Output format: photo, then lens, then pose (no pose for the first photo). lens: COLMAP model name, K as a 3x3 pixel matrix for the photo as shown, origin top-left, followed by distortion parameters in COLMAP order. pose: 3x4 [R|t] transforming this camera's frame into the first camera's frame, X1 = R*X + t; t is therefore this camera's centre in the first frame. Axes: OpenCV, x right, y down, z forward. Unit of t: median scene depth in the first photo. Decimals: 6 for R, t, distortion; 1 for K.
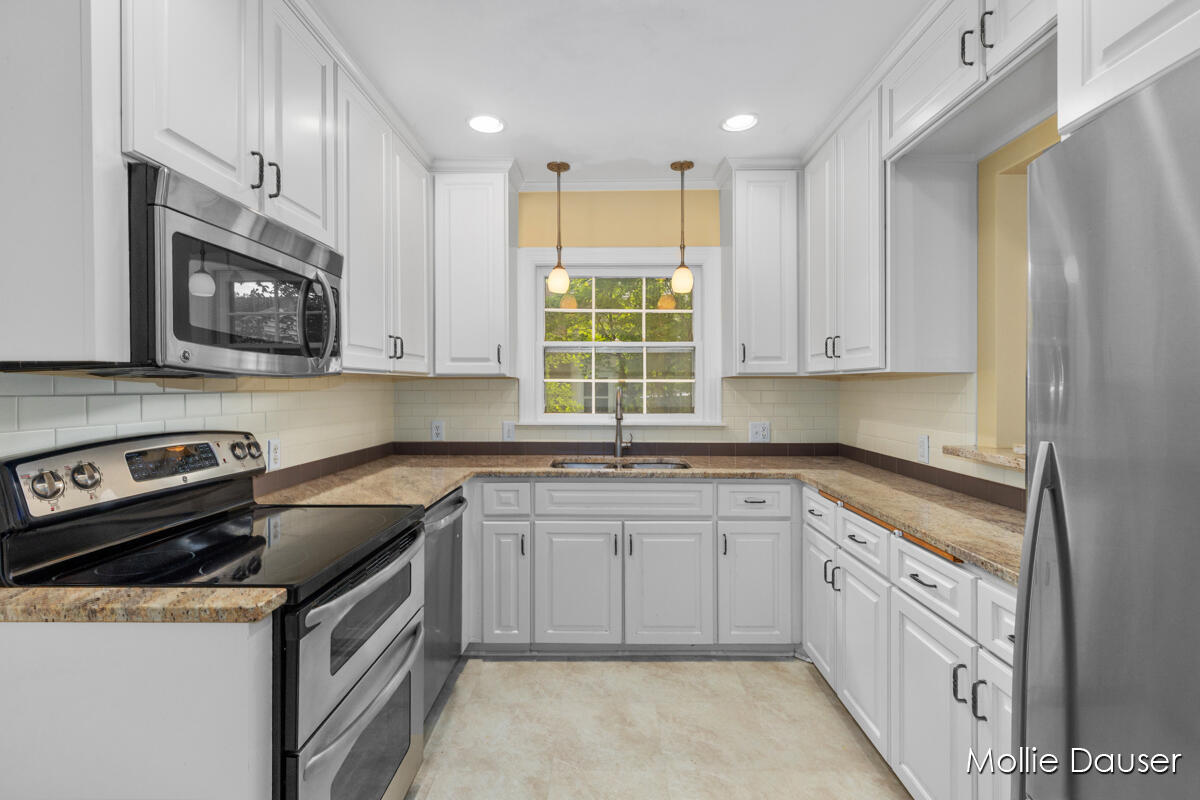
lens RADIAL K [[536.7, 0, 602.1], [0, 536.7, 389.3], [0, 0, 1]] dist [-0.005786, -0.000763]
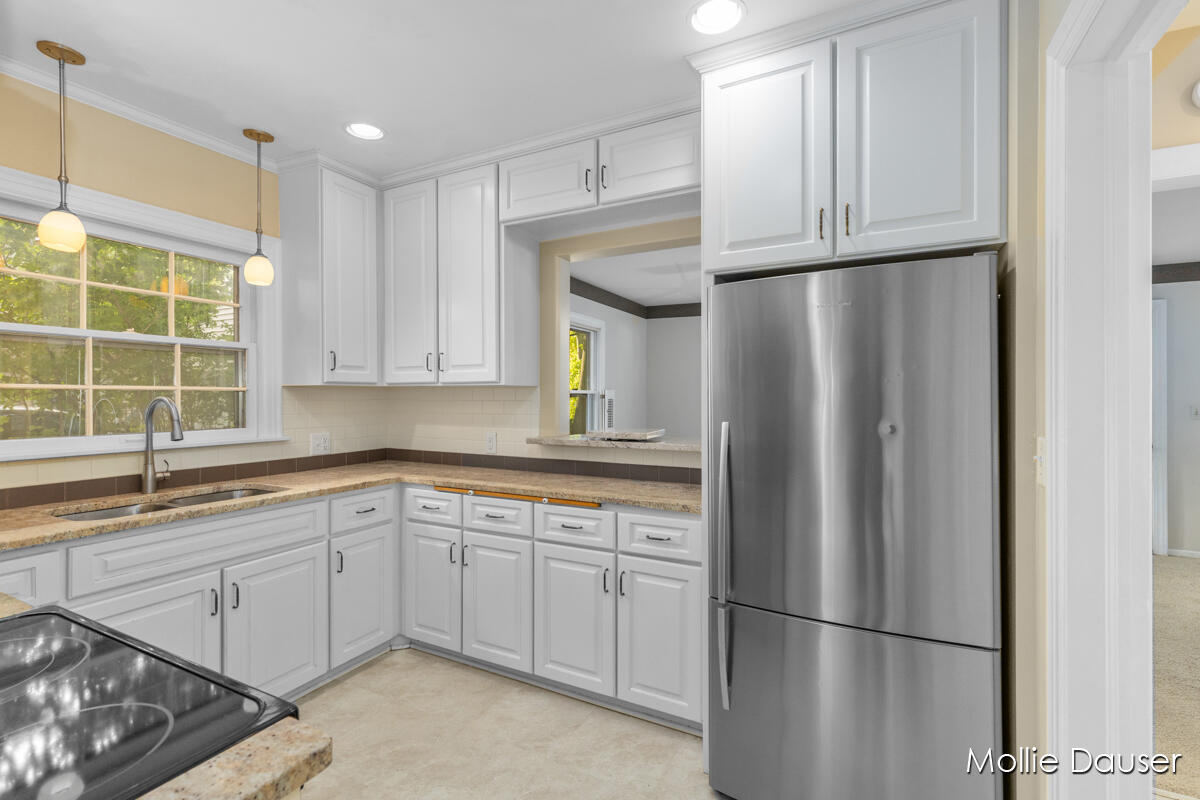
lens RADIAL K [[536.7, 0, 597.8], [0, 536.7, 396.6], [0, 0, 1]] dist [-0.005786, -0.000763]
pose [[0.445865, -0.003221, 0.895094, -0.373598], [0.004708, 0.999988, 0.001253, -0.003169], [-0.895088, 0.003656, 0.445875, 0.144766]]
